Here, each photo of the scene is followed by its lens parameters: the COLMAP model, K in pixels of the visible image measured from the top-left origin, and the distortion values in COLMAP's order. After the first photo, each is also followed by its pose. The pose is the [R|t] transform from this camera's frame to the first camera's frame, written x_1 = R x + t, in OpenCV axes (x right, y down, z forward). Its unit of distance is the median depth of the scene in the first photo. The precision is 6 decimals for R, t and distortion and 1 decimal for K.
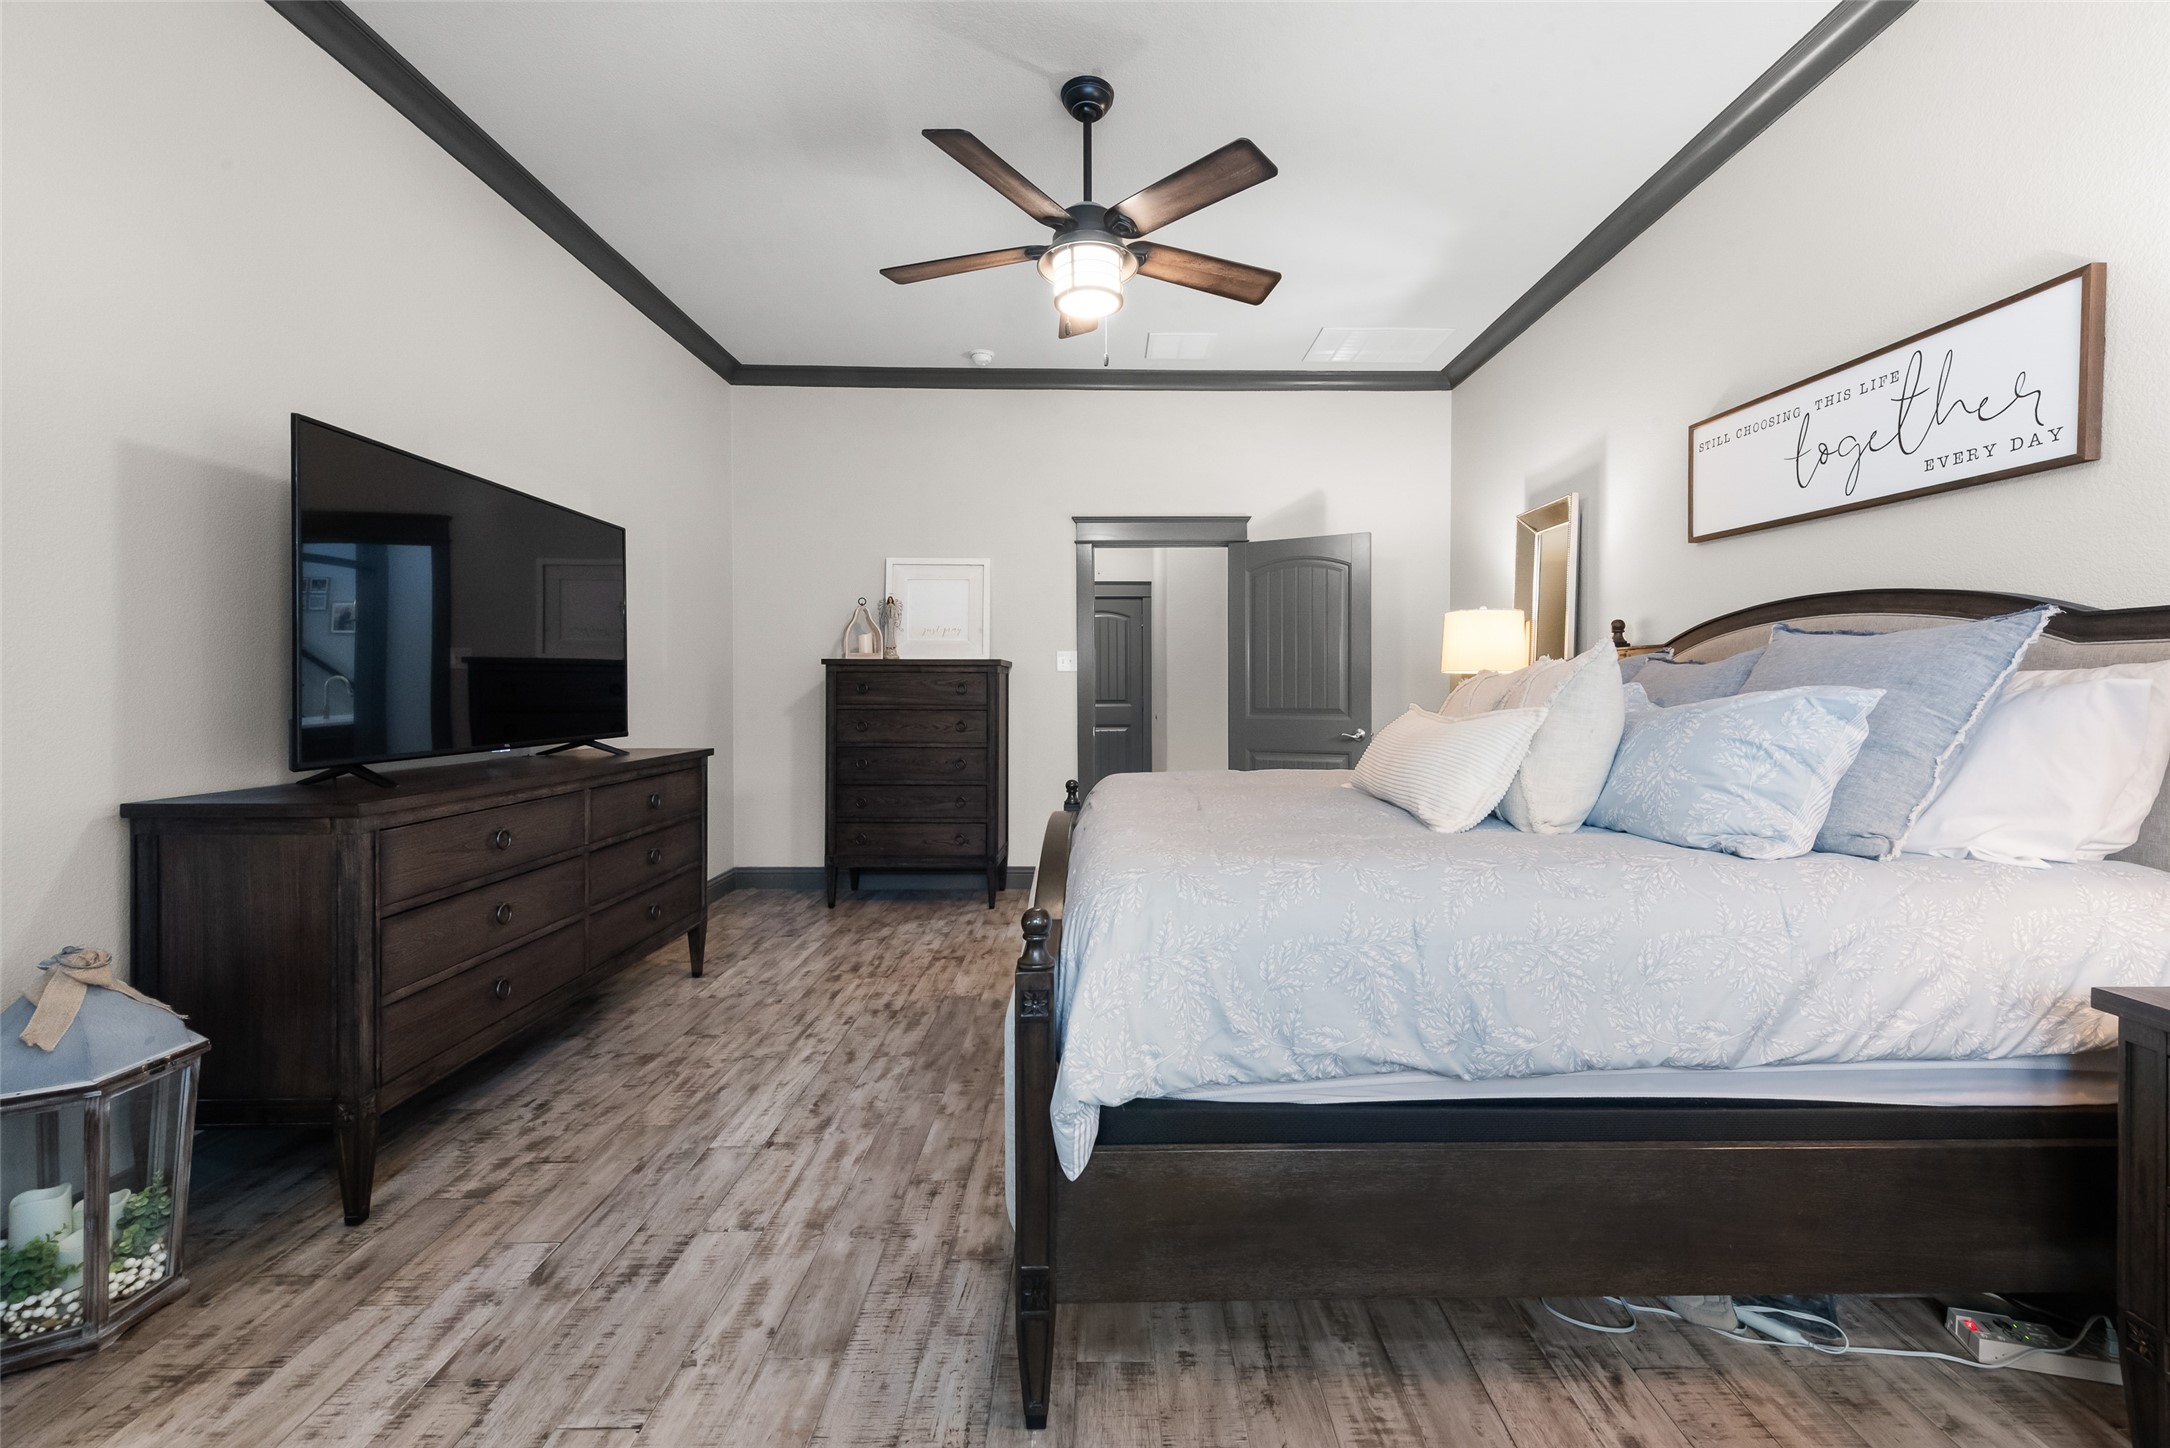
lens RADIAL K [[858.7, 0, 1093.1], [0, 858.7, 703.2], [0, 0, 1]] dist [0.007549, -0.001337]
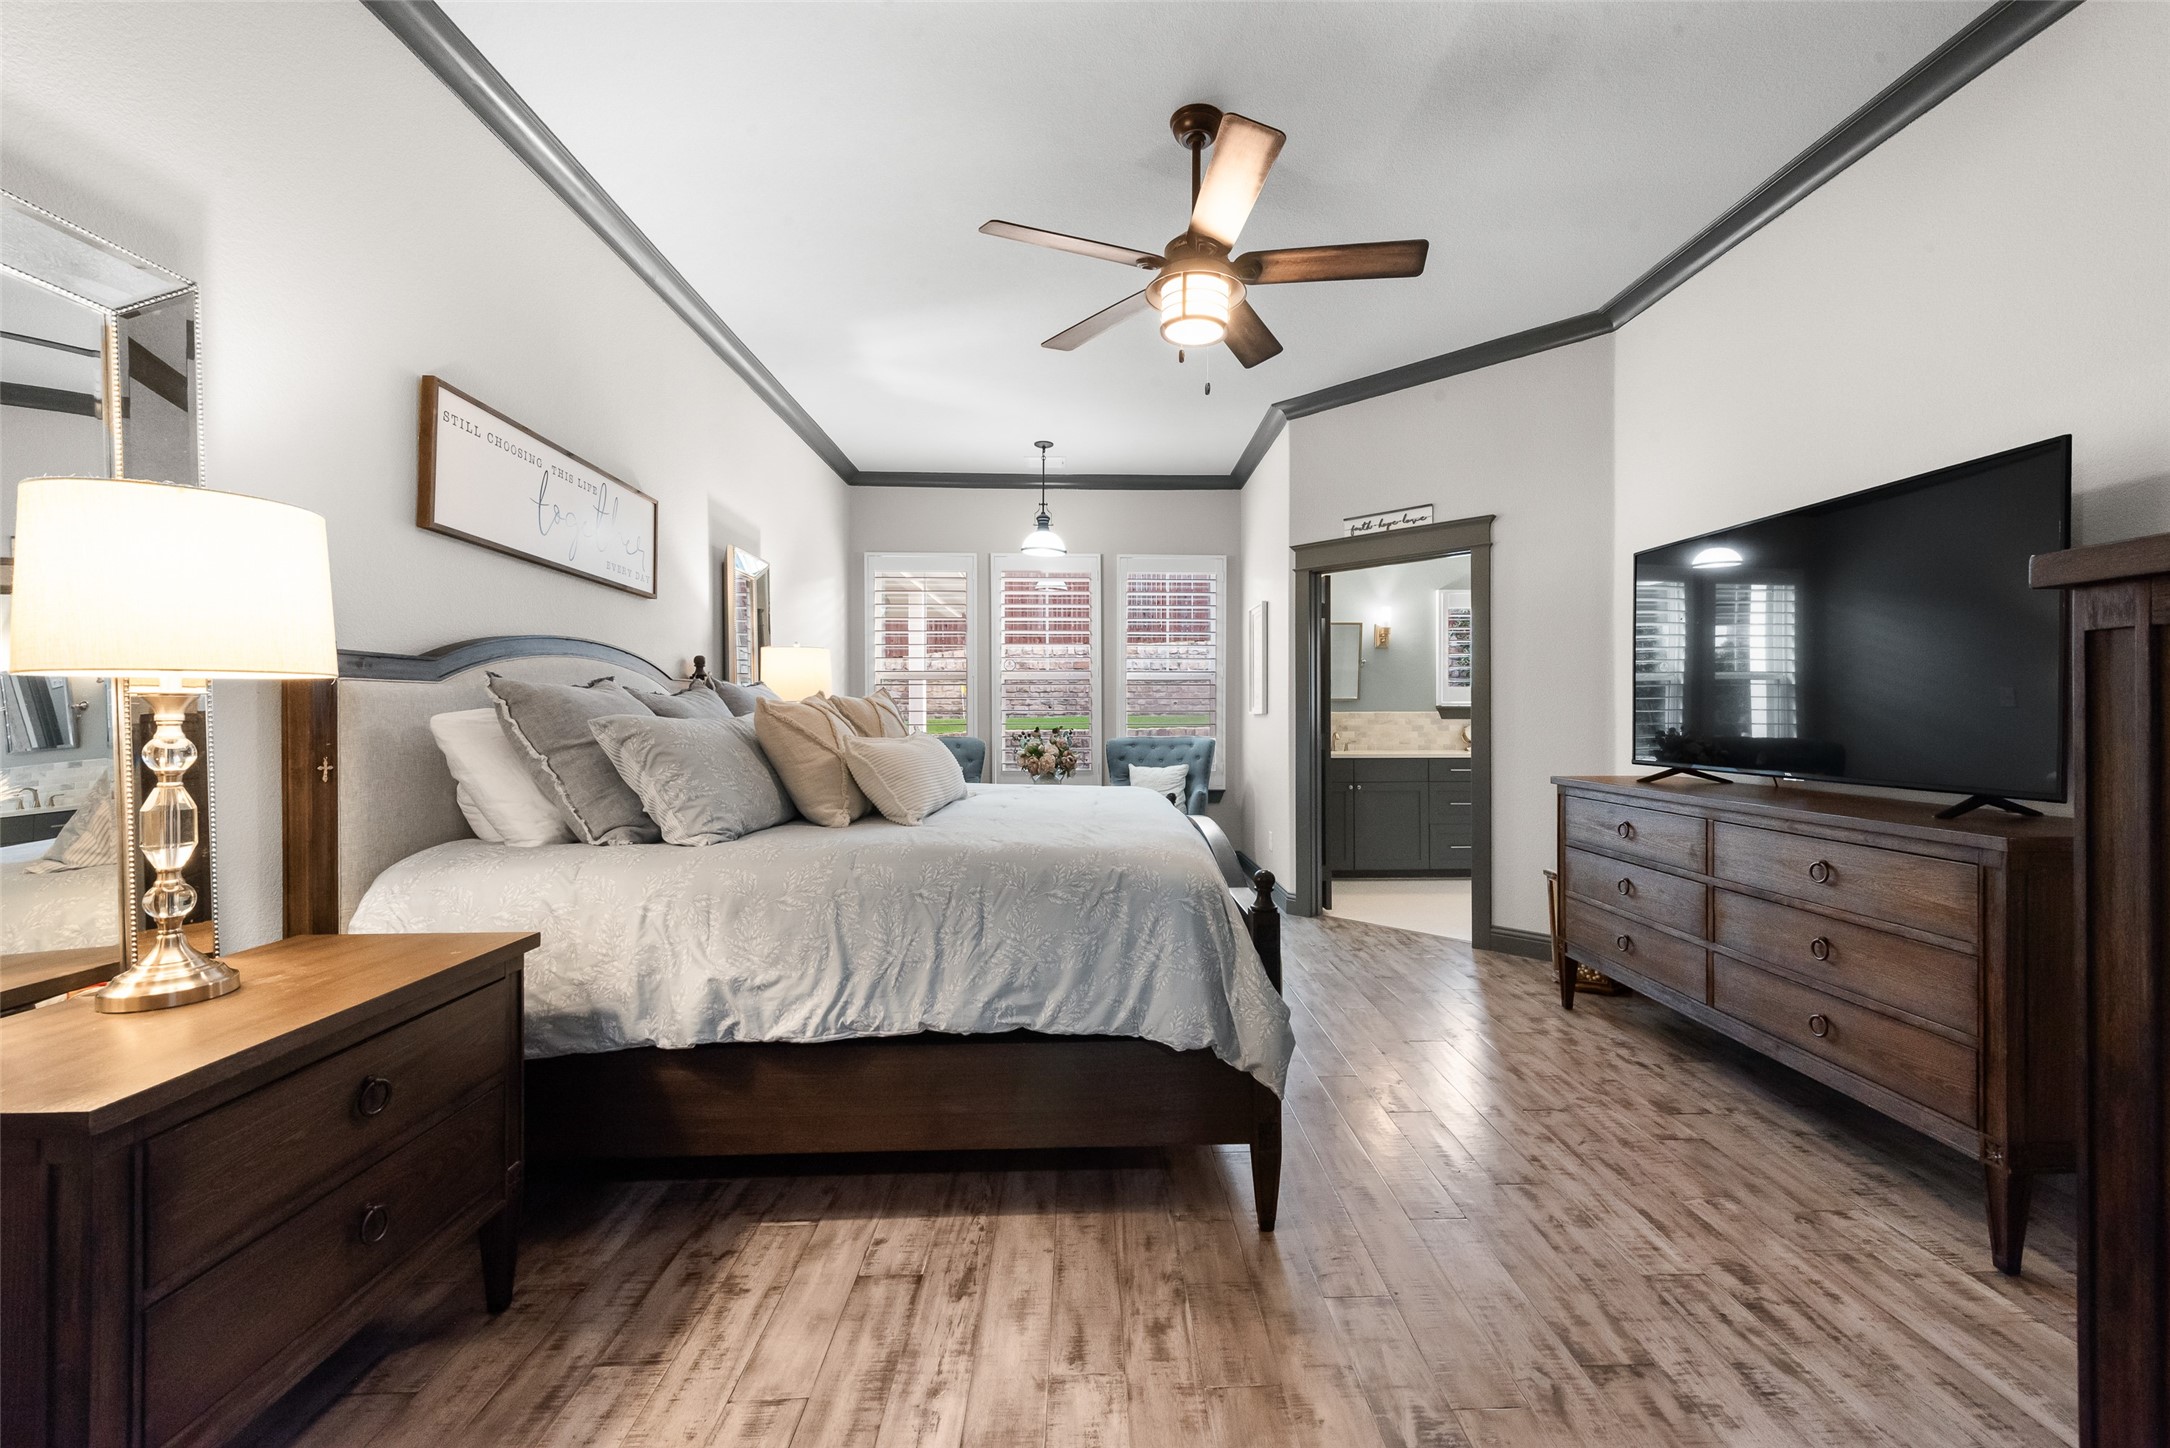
lens RADIAL K [[858.7, 0, 1084.9], [0, 858.7, 717.2], [0, 0, 1]] dist [0.007549, -0.001337]
pose [[-0.999935, 0.000473, -0.011418, 0.132261], [0.000235, 0.999783, 0.020832, -0.036838], [0.011426, 0.020828, -0.999718, 1.934774]]
